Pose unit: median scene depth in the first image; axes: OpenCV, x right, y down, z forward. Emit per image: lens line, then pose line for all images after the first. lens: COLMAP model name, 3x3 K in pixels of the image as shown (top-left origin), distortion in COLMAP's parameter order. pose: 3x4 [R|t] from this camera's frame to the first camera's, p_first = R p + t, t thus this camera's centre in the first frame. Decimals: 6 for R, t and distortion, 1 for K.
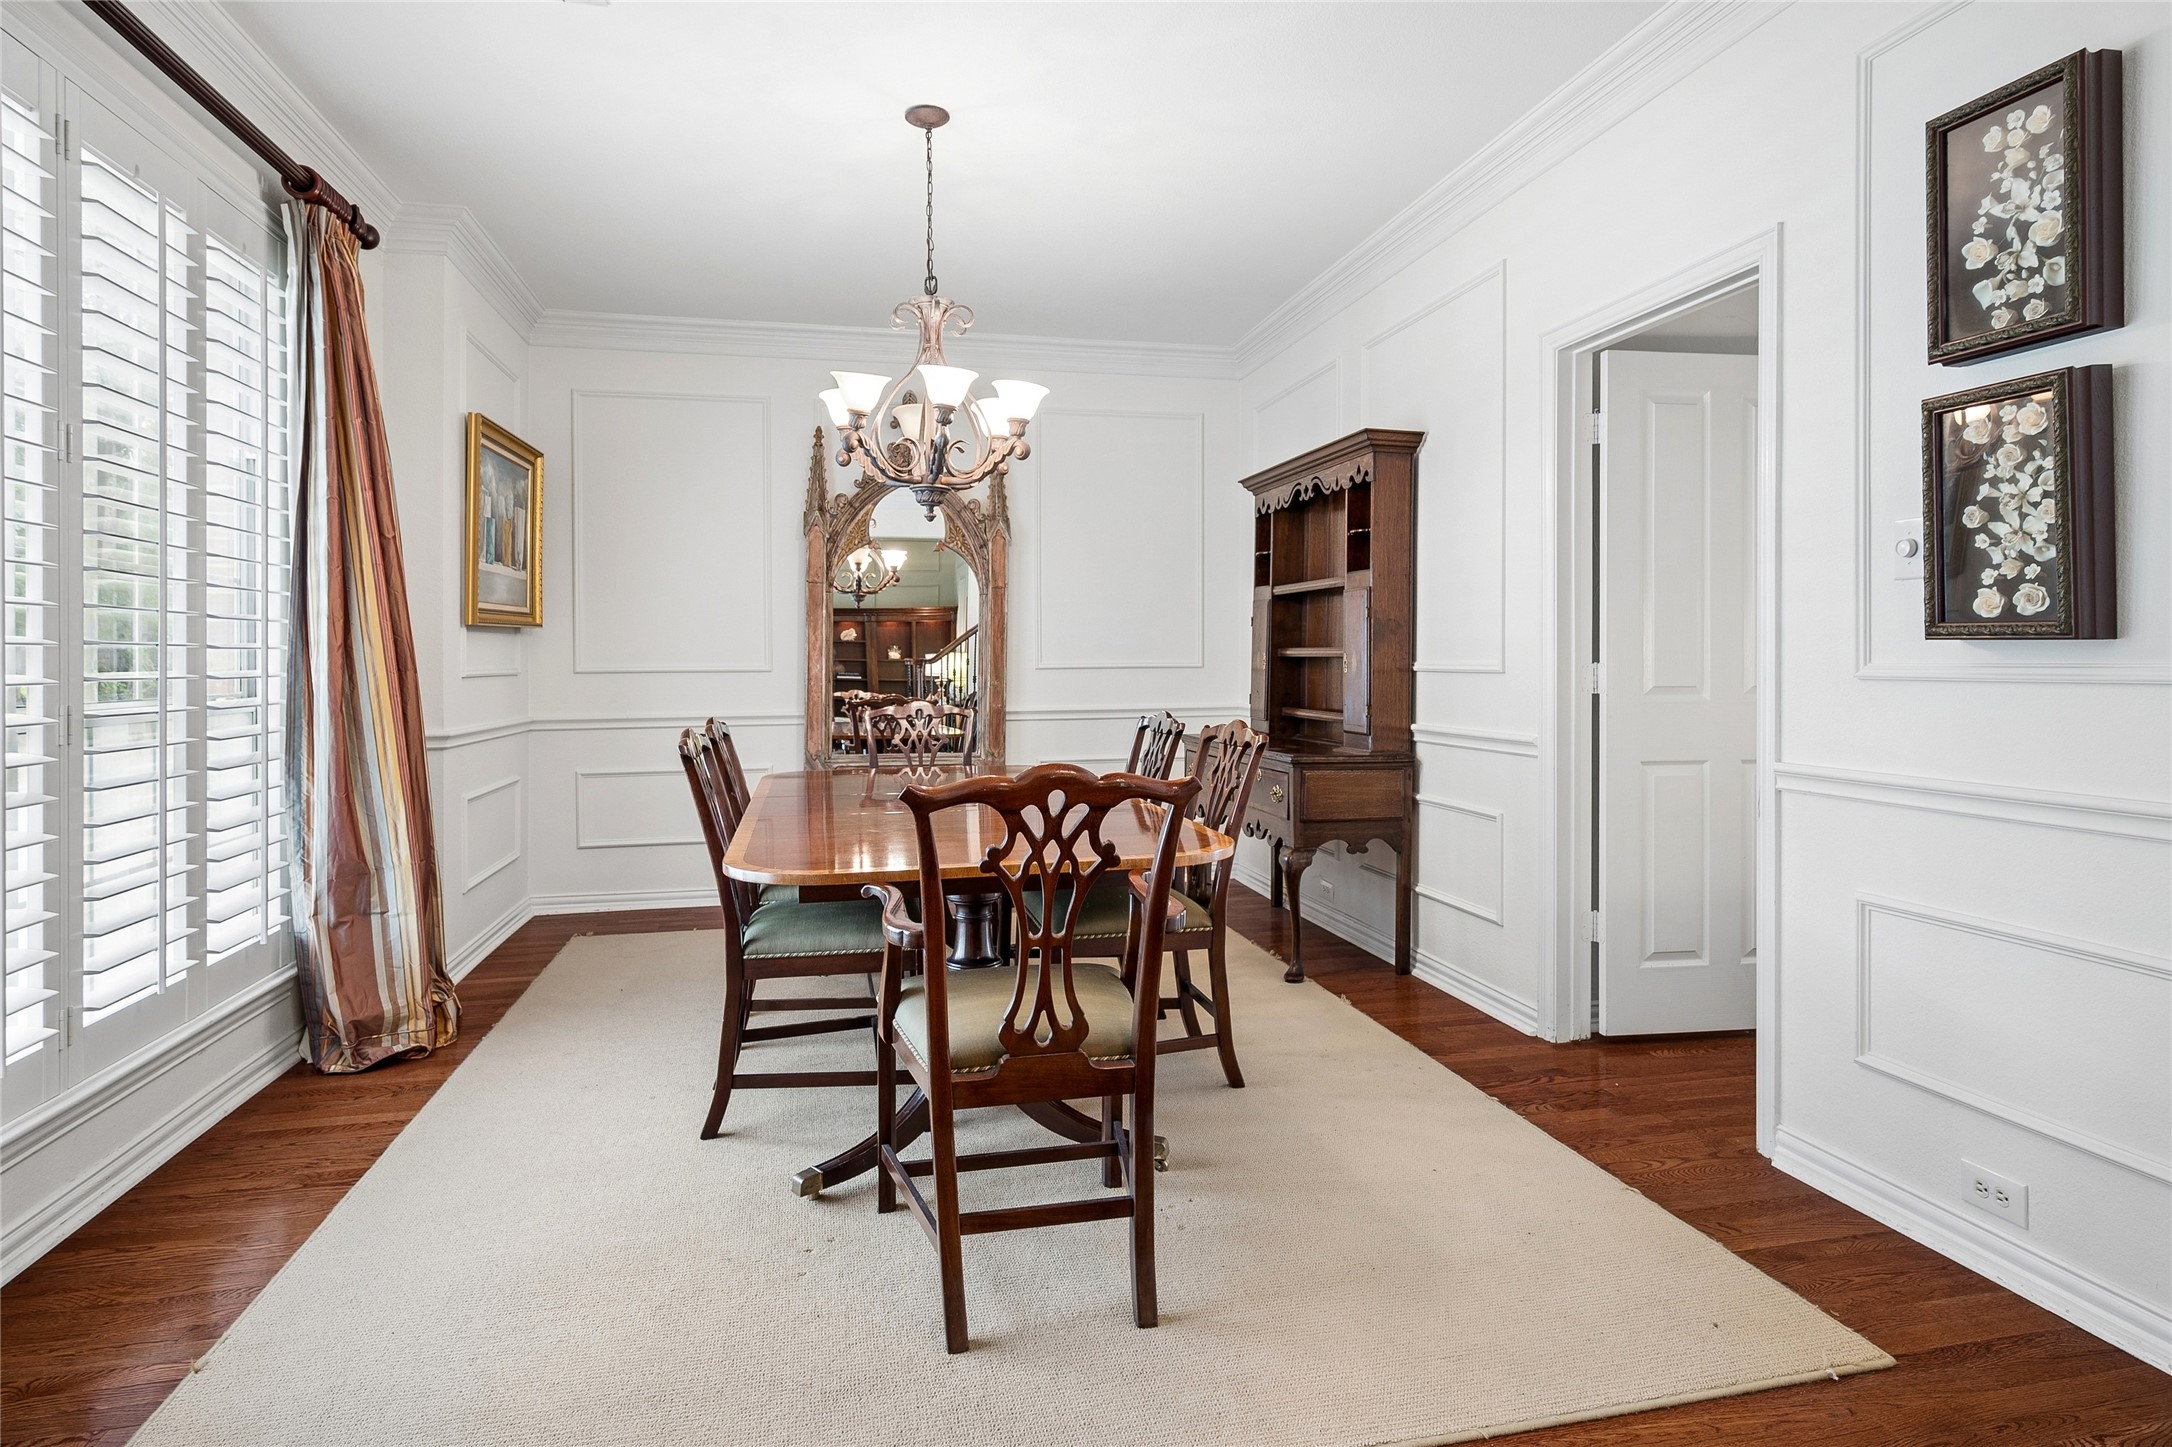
lens RADIAL K [[1112.8, 0, 1076.3], [0, 1112.8, 719.3], [0, 0, 1]] dist [0.012899, -0.000243]
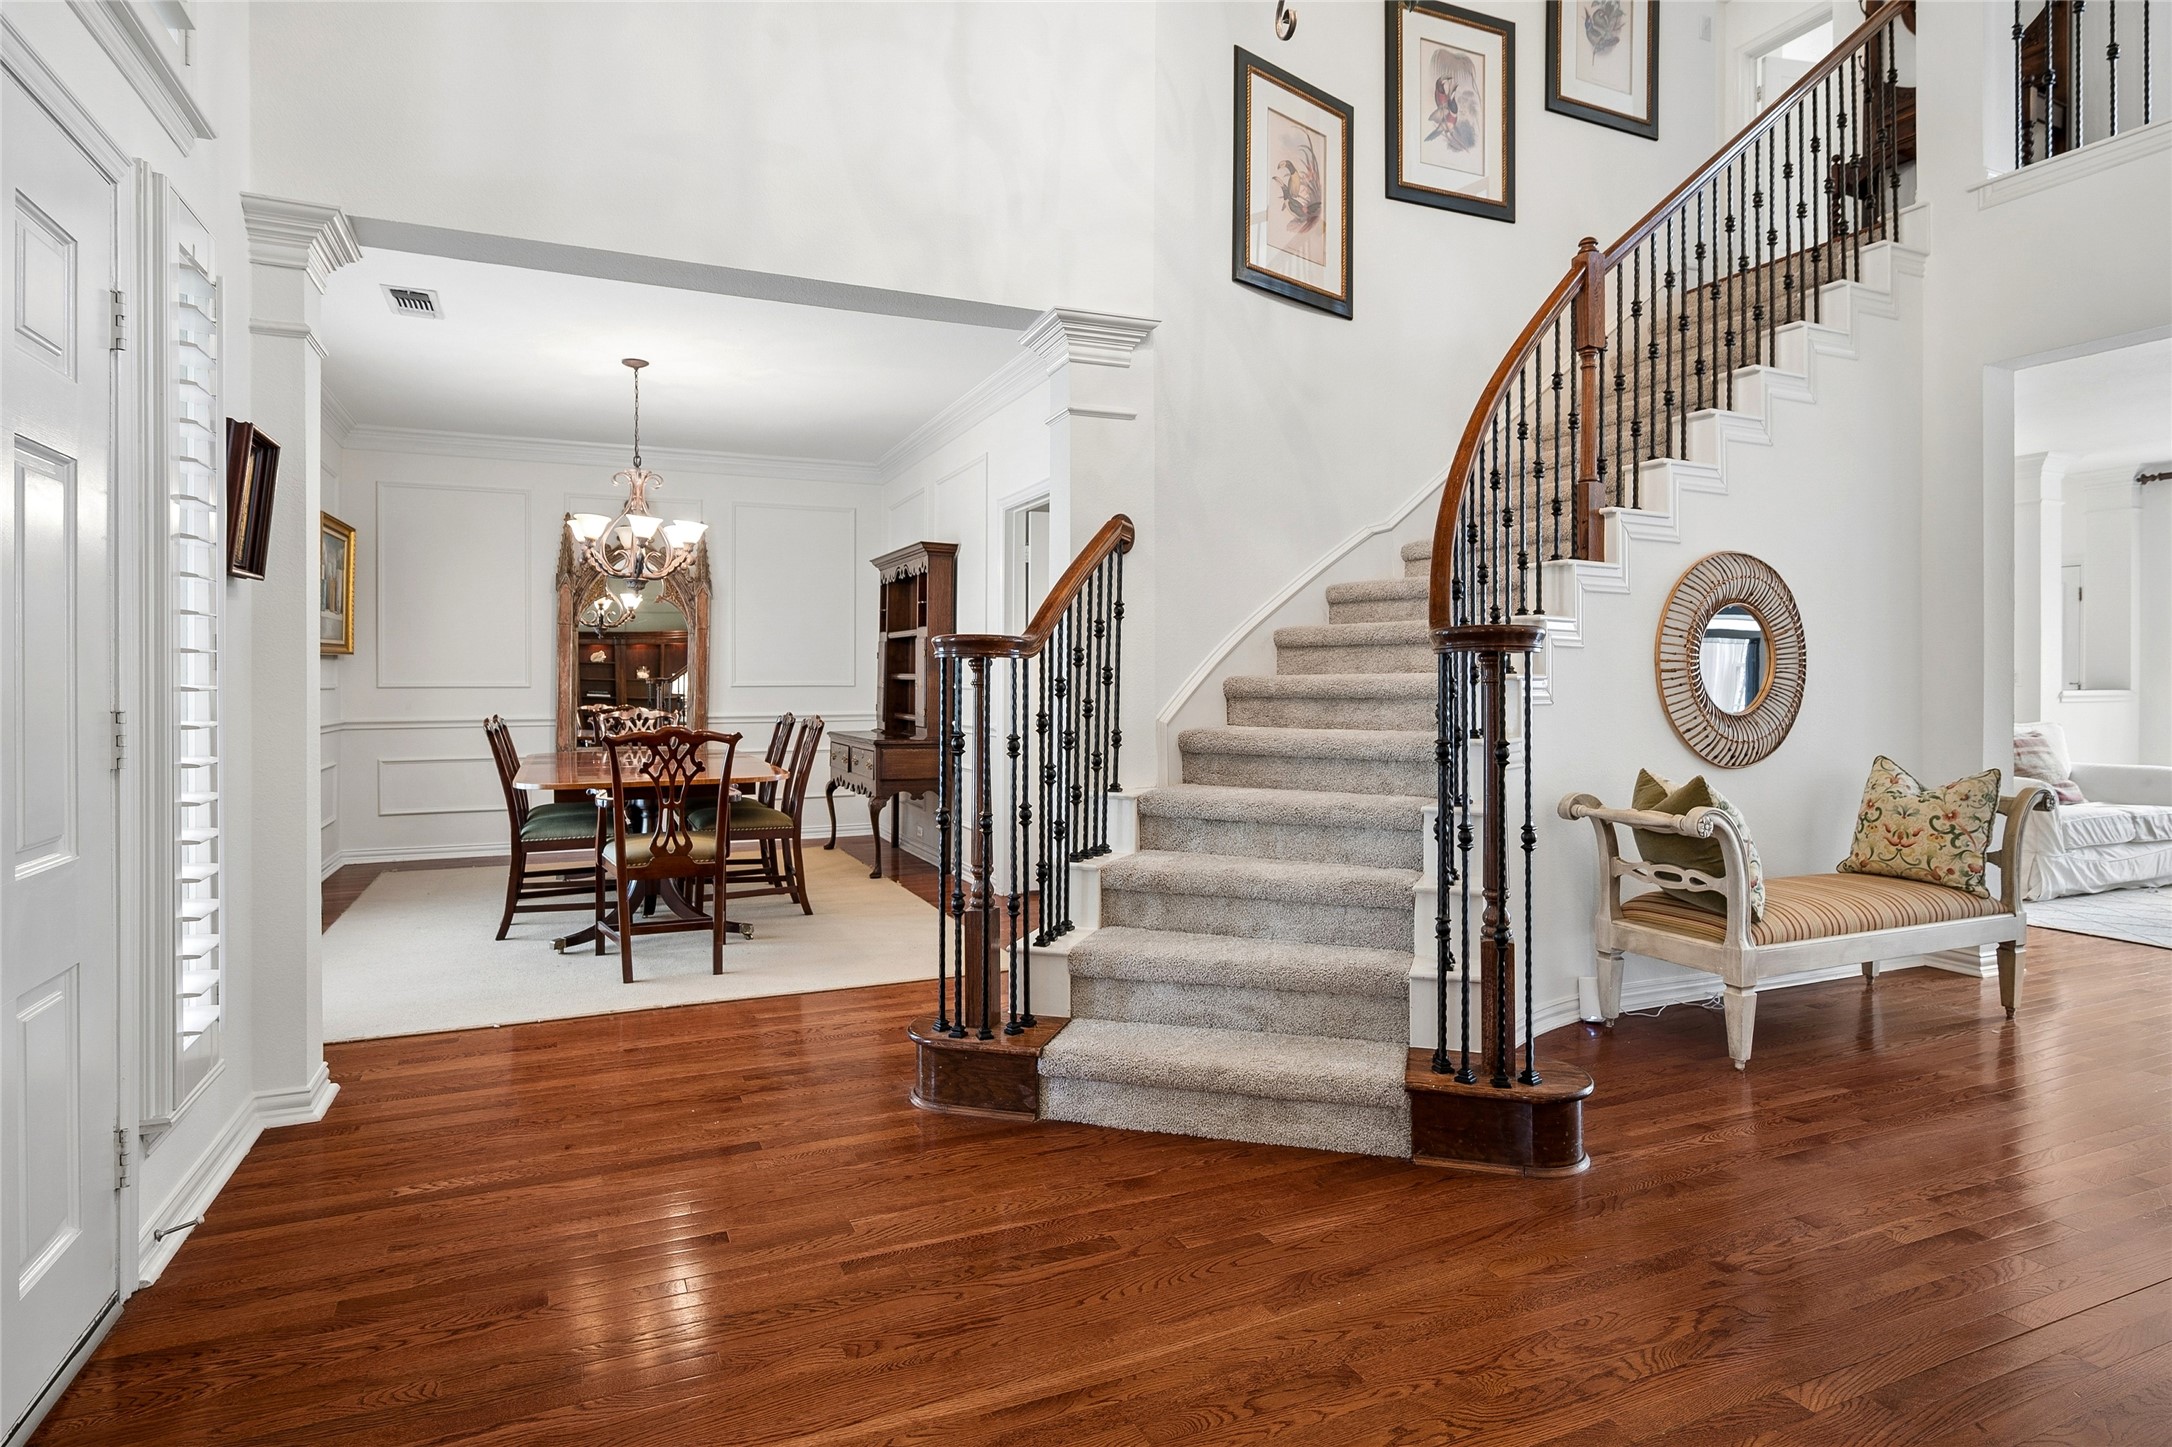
lens RADIAL K [[1194.8, 0, 1098.8], [0, 1194.8, 718.2], [0, 0, 1]] dist [0.003120, -0.001192]
pose [[0.982368, -0.000497, 0.186955, 0.183785], [0.004638, 0.999753, -0.021713, 0.039299], [-0.186898, 0.022197, 0.982128, -0.763117]]
